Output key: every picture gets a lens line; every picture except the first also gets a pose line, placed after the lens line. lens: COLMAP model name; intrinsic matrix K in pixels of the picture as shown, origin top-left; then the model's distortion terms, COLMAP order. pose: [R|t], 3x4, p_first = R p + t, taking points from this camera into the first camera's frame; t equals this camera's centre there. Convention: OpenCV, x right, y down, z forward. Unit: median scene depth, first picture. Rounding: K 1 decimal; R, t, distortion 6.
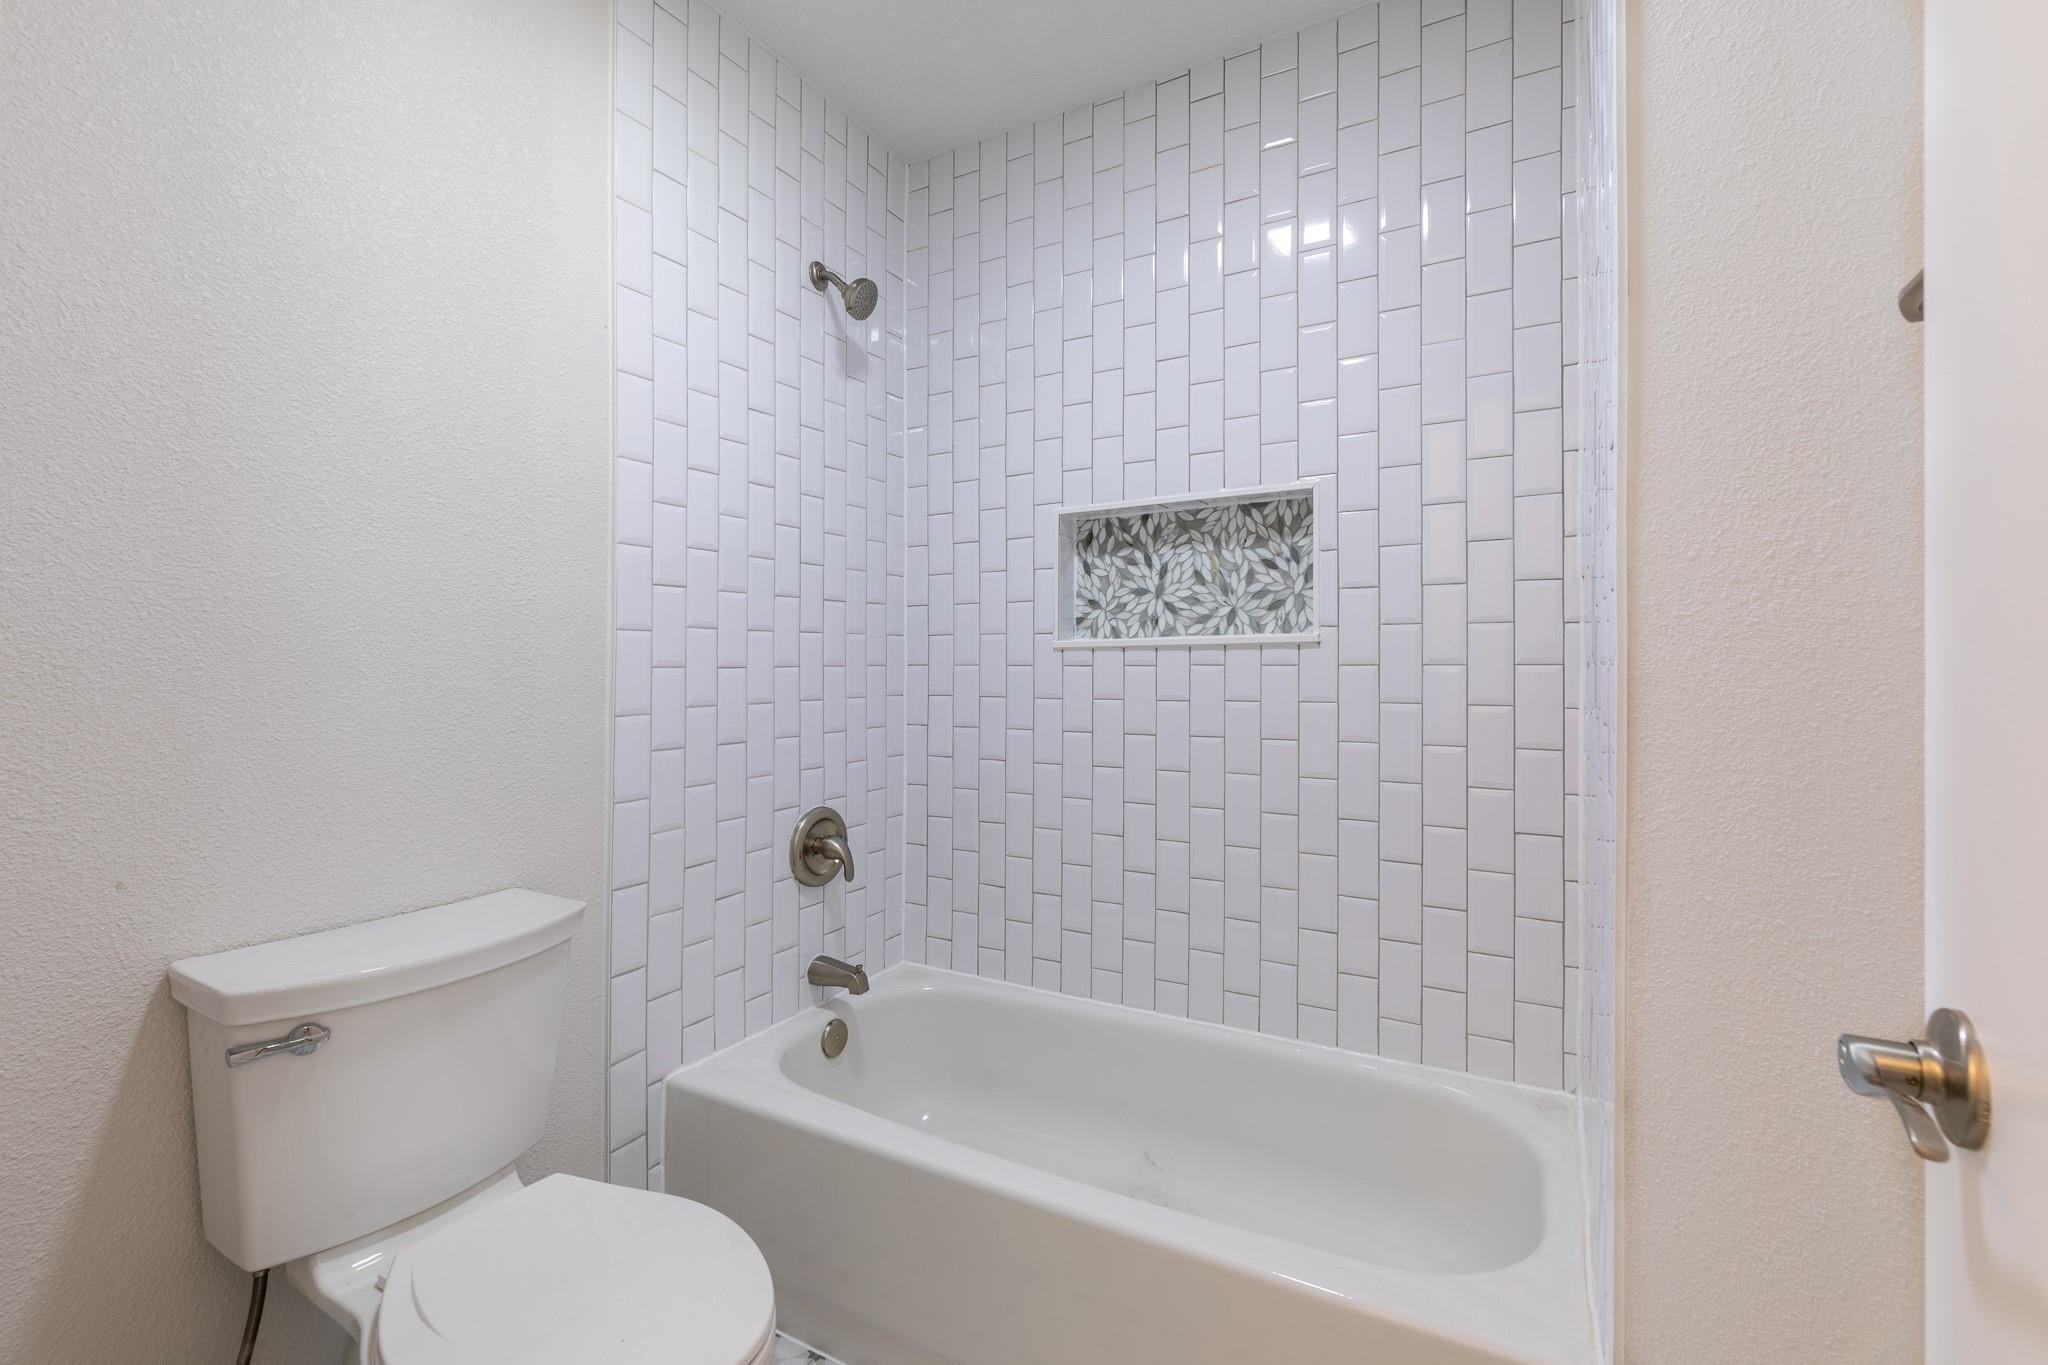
lens RADIAL K [[910.2, 0, 1022.7], [0, 910.2, 661.5], [0, 0, 1]] dist [0.002085, 0.000485]
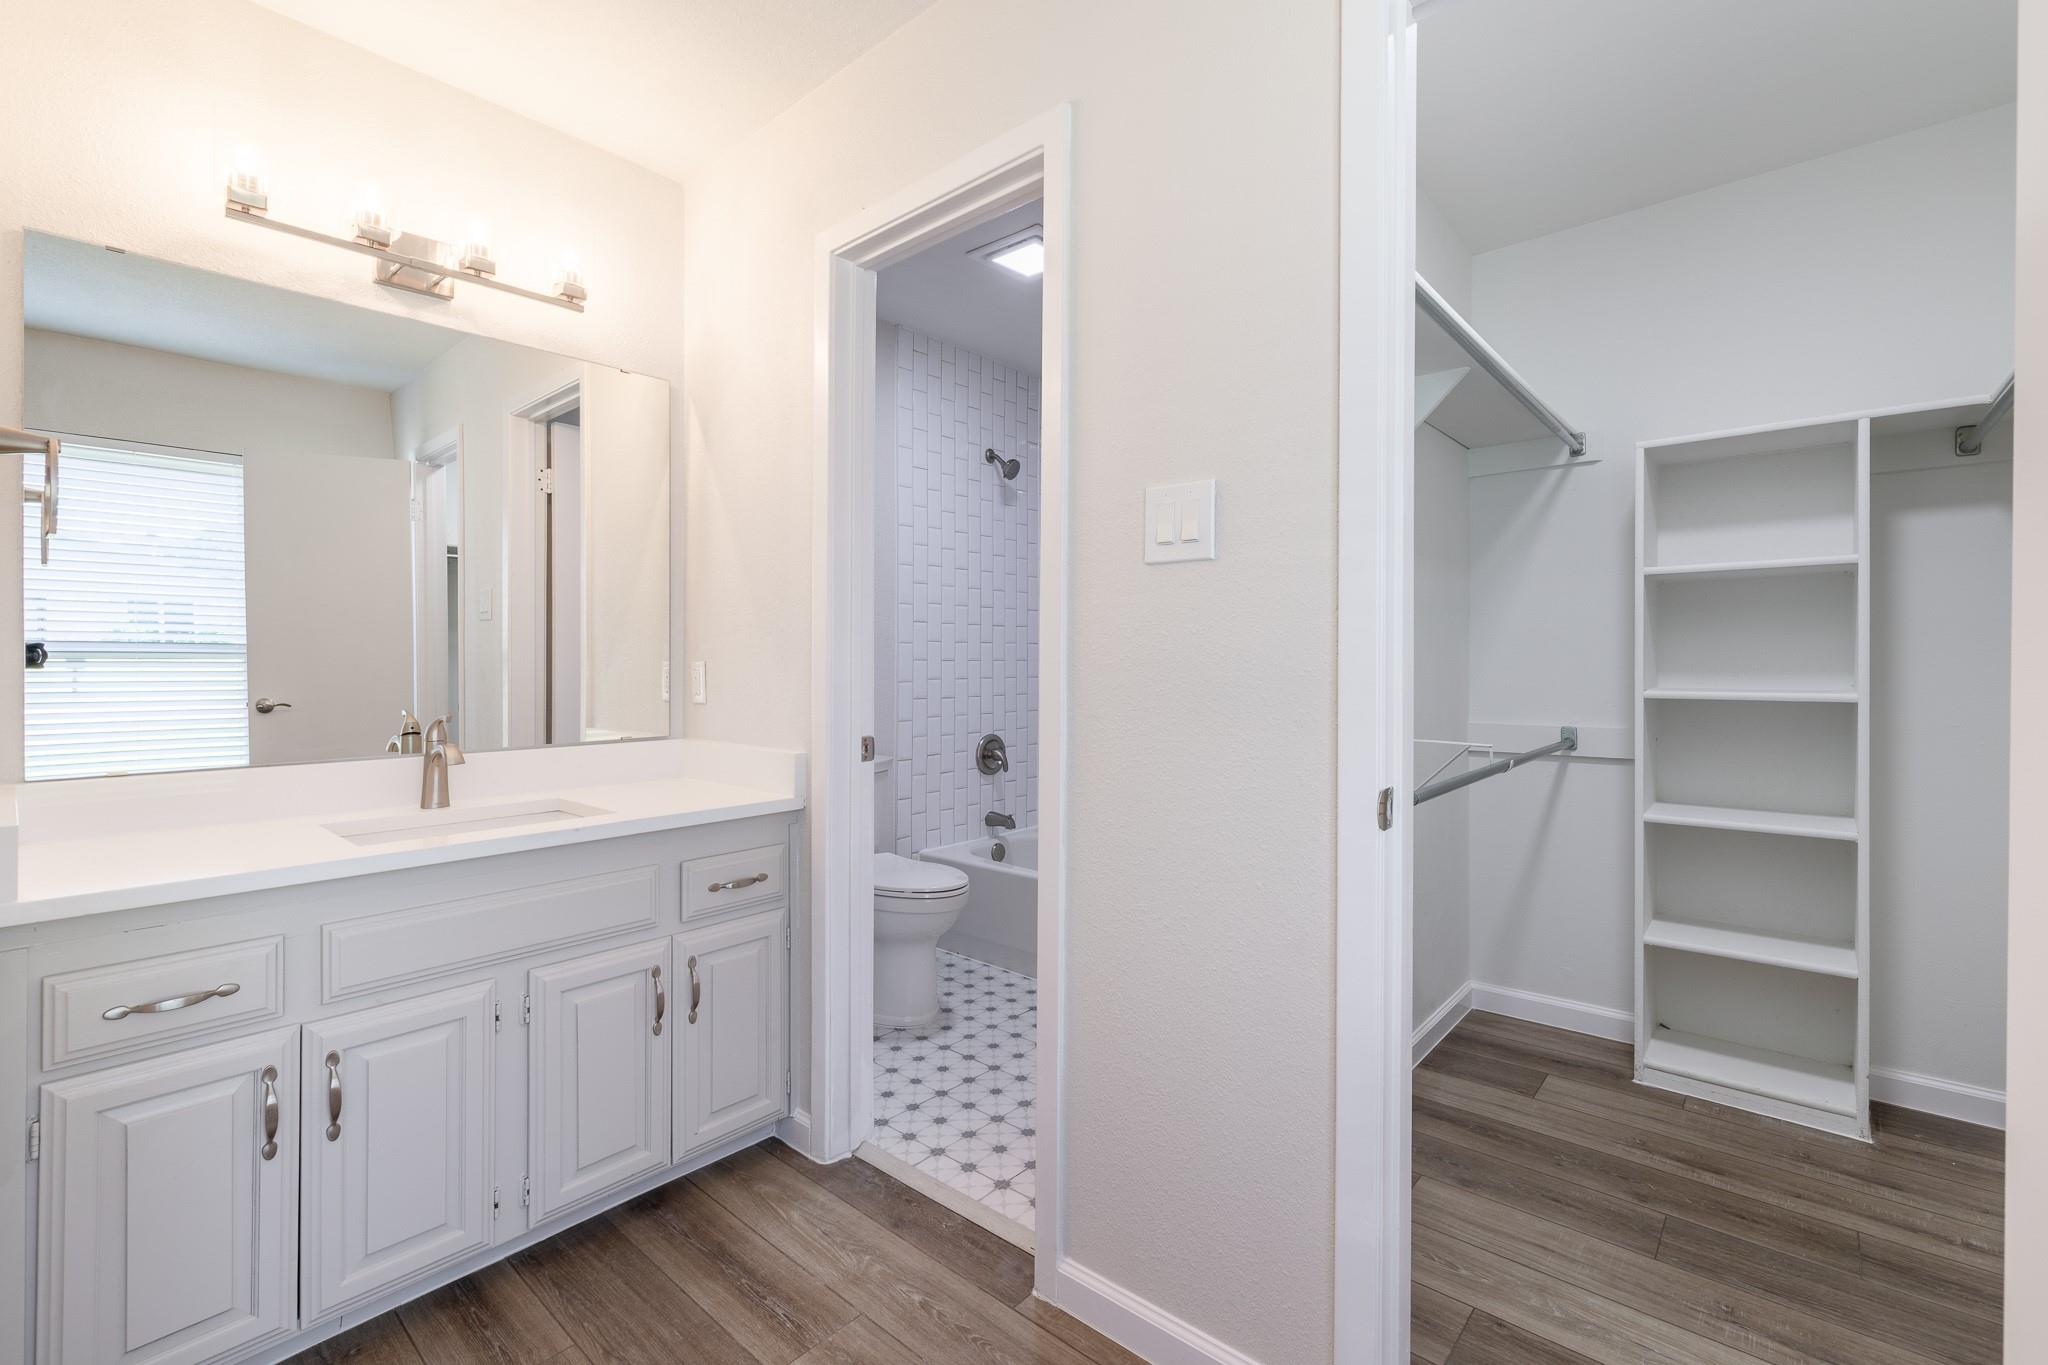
lens RADIAL K [[910.2, 0, 1009.1], [0, 910.2, 666.4], [0, 0, 1]] dist [0.002085, 0.000485]
pose [[0.975277, 0.003549, -0.220958, 0.240205], [-0.000503, 0.999904, 0.013840, -0.008370], [0.220986, -0.013387, 0.975185, -0.869416]]
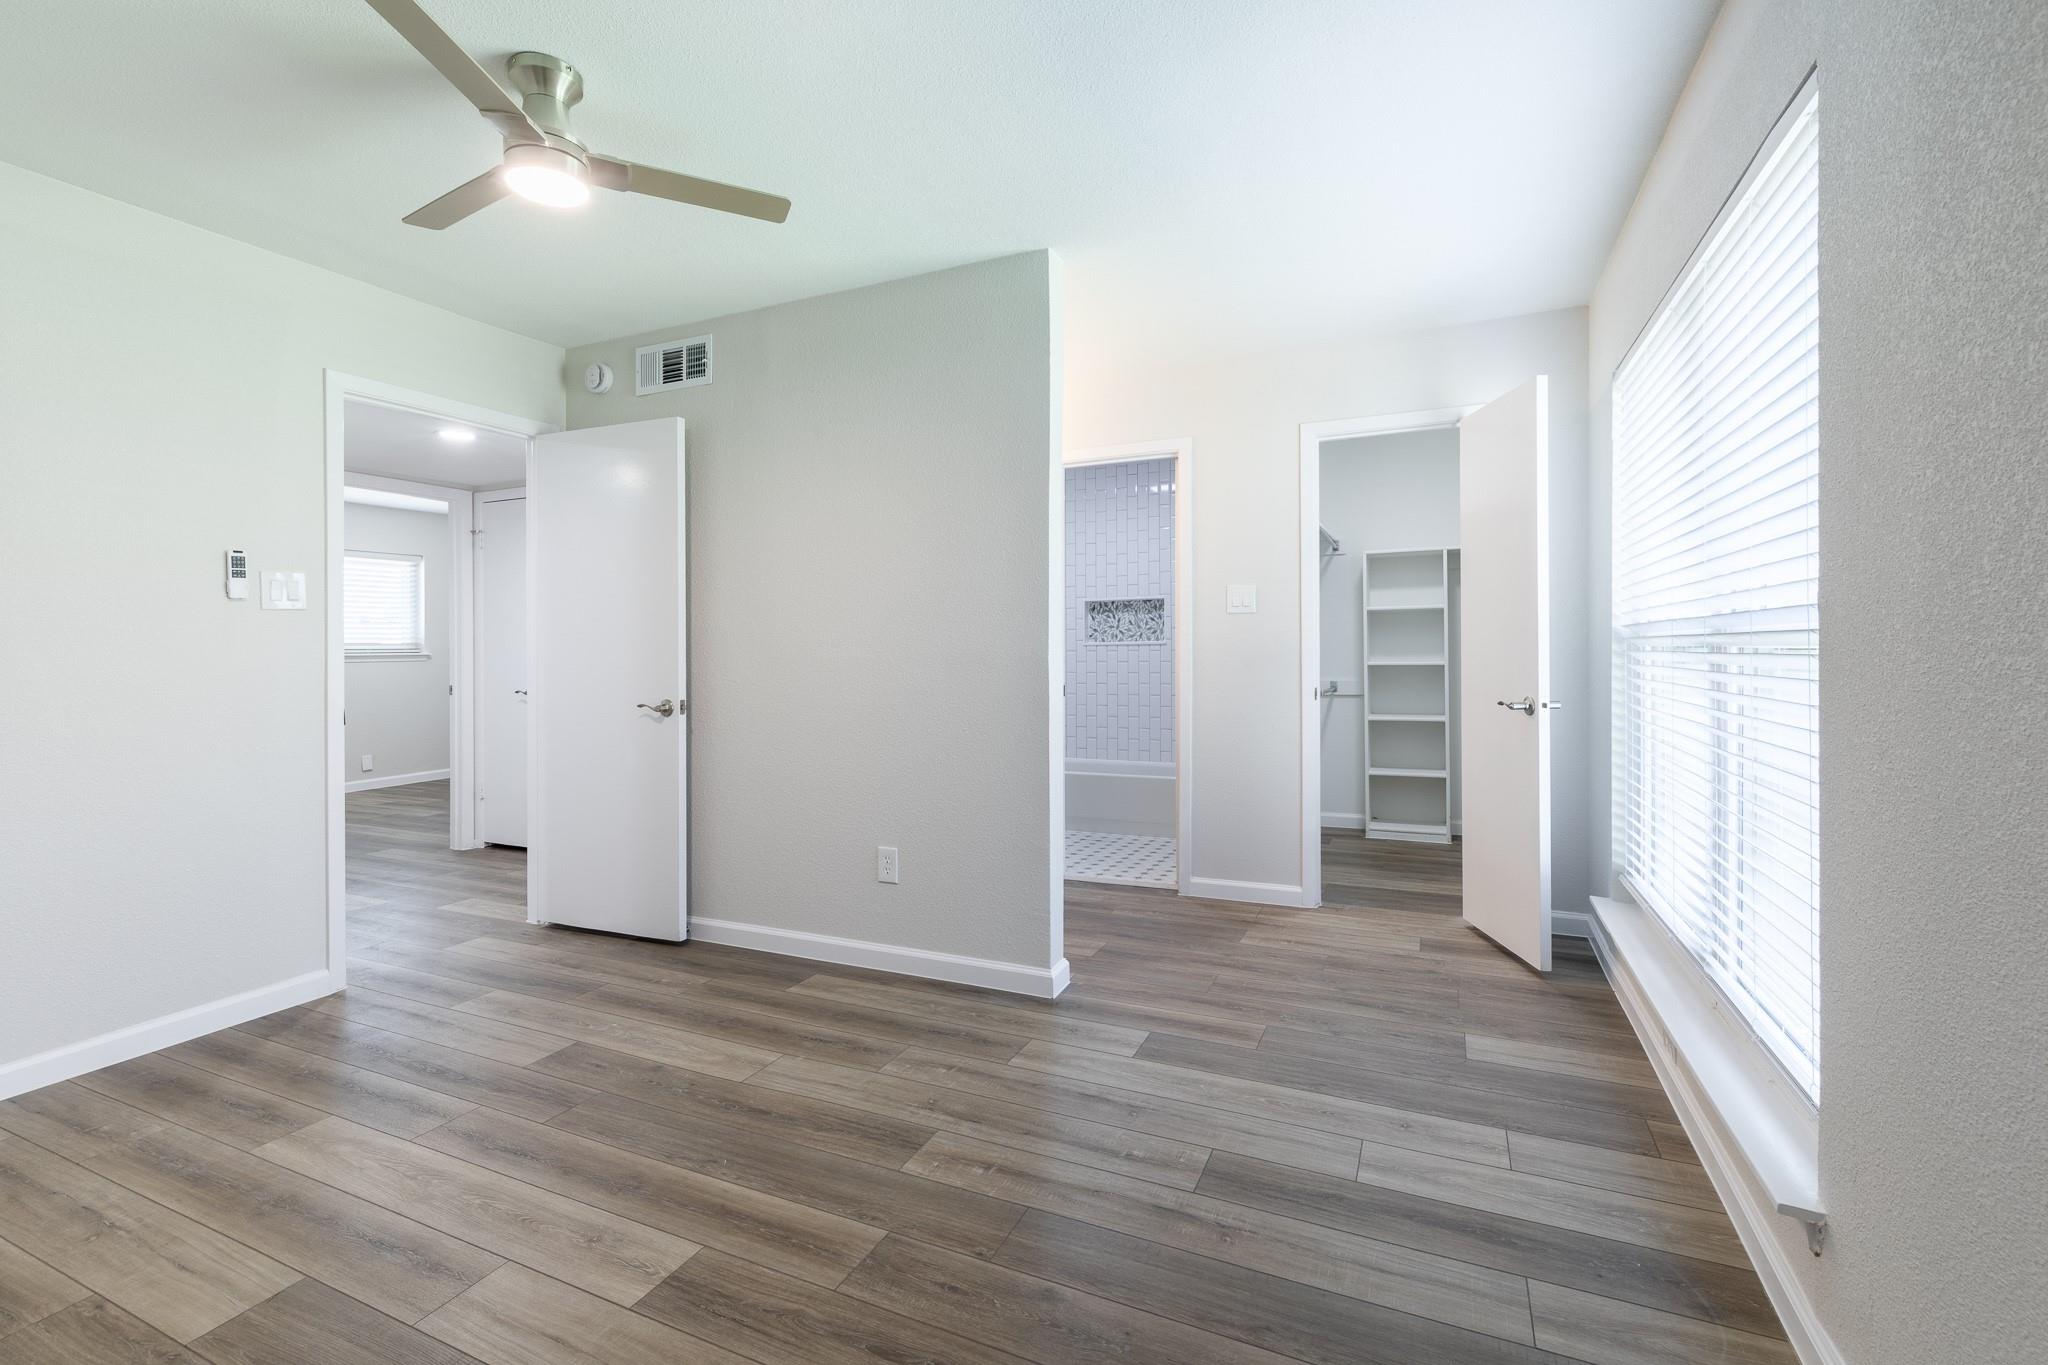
lens RADIAL K [[910.2, 0, 1034.1], [0, 910.2, 651.5], [0, 0, 1]] dist [0.002085, 0.000485]
pose [[0.994747, -0.009600, 0.101910, -0.453153], [0.008694, 0.999919, 0.009335, -0.025326], [-0.101991, -0.008400, 0.994750, -2.066626]]
